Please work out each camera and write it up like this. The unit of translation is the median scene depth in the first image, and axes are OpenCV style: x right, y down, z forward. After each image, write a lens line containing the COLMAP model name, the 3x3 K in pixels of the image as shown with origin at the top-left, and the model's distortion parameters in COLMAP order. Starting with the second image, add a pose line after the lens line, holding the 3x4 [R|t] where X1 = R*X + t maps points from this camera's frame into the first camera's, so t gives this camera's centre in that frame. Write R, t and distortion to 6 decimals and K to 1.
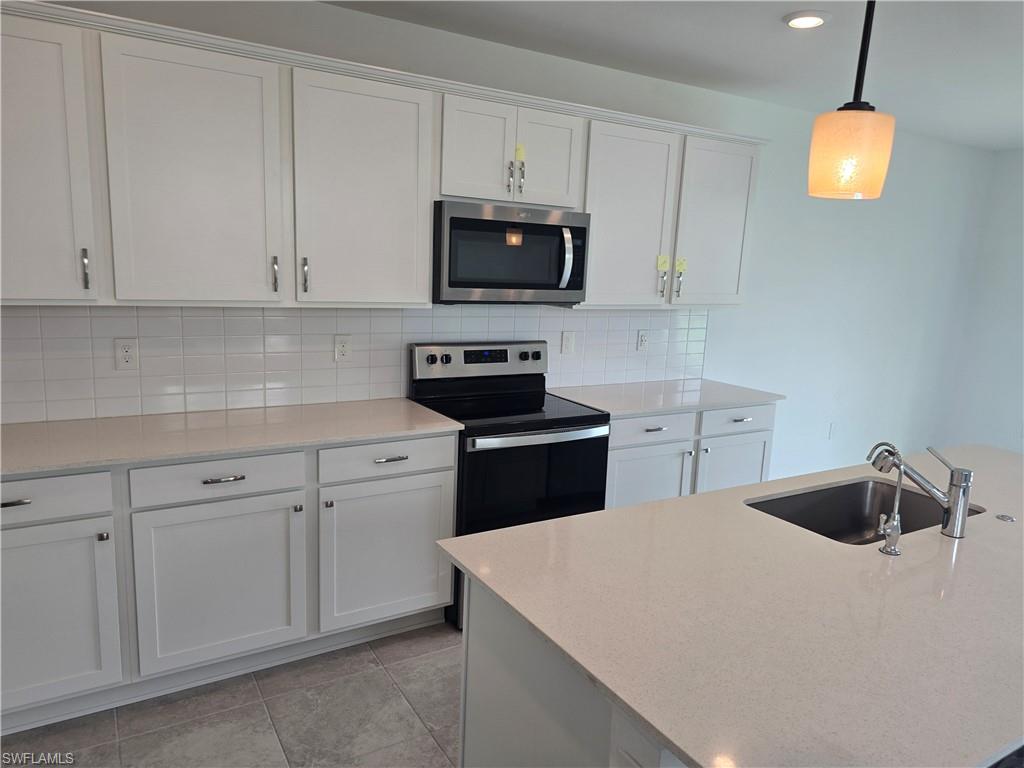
lens RADIAL K [[710.3, 0, 518.9], [0, 710.3, 392.9], [0, 0, 1]] dist [0.044781, -0.018555]
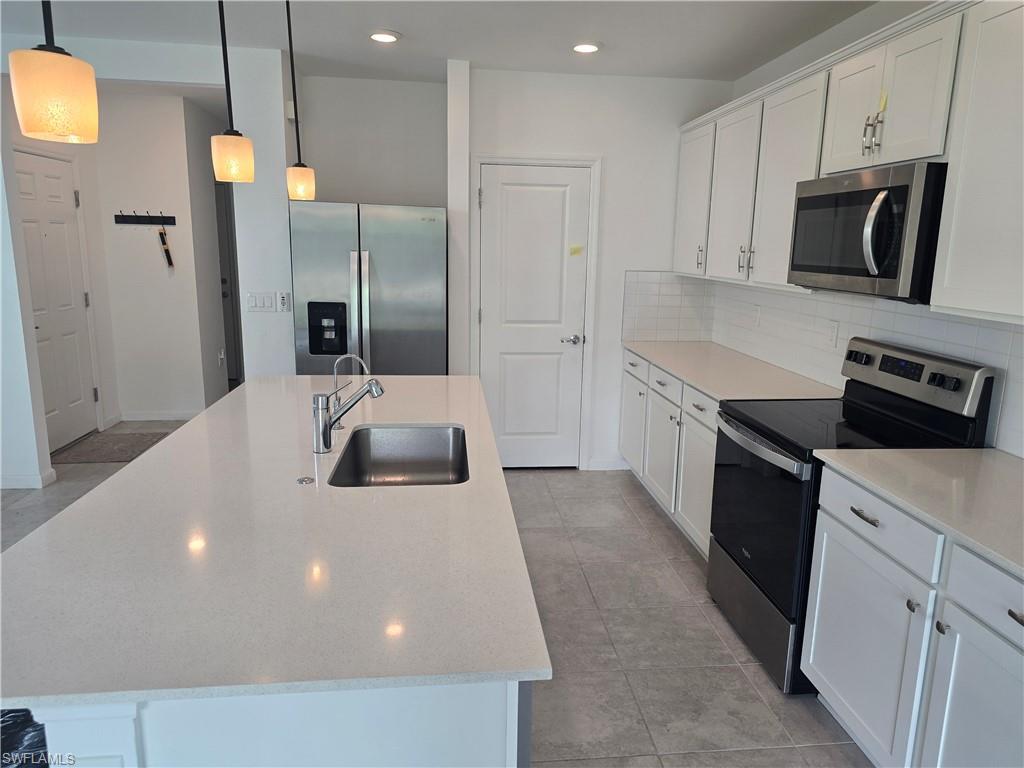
lens RADIAL K [[710.3, 0, 519.7], [0, 710.3, 390.7], [0, 0, 1]] dist [0.044781, -0.018555]
pose [[-0.434065, 0.137404, -0.890341, 0.921025], [-0.193200, 0.951108, 0.240973, -0.150582], [0.879921, 0.276612, -0.386296, 1.053856]]
